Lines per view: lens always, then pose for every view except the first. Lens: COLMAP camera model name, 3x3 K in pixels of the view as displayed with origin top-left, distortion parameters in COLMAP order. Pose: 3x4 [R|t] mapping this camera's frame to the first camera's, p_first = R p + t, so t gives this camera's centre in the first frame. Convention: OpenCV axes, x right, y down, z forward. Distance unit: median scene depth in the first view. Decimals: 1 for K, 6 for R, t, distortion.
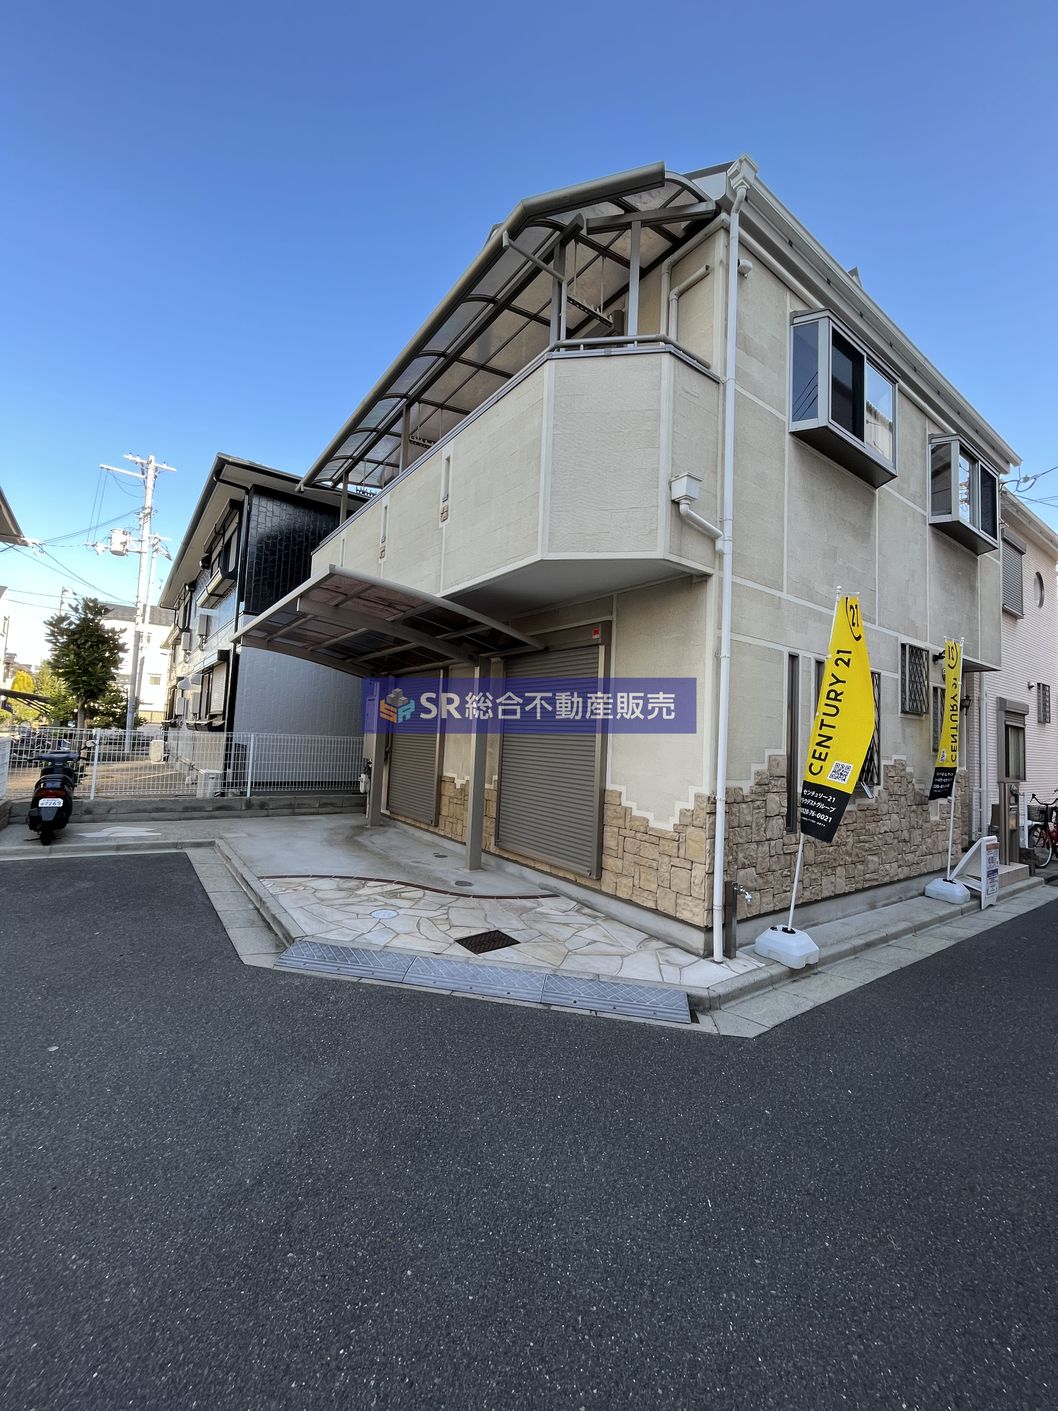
lens RADIAL K [[574.6, 0, 523.3], [0, 574.6, 700.3], [0, 0, 1]] dist [0.000044, -0.000509]
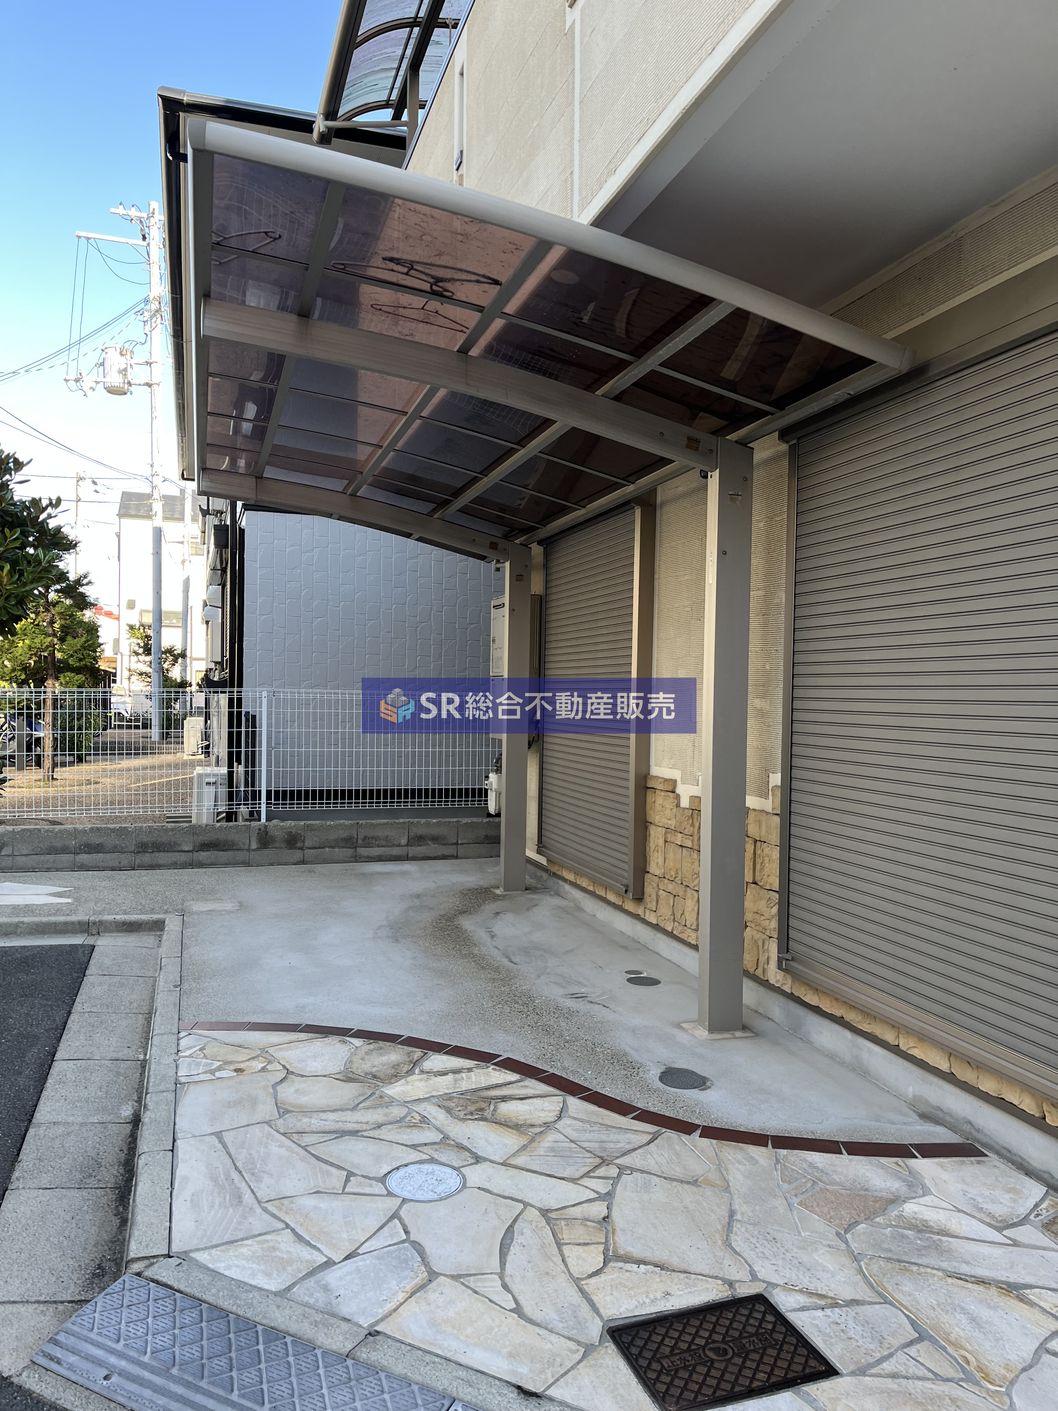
lens RADIAL K [[1062.6, 0, 524.8], [0, 1062.6, 711.1], [0, 0, 1]] dist [0.037697, -0.033848]
pose [[0.946964, -0.026239, -0.320266, 0.018936], [0.048227, 0.996977, 0.060915, 0.050142], [0.317700, -0.073130, 0.945367, 0.366789]]
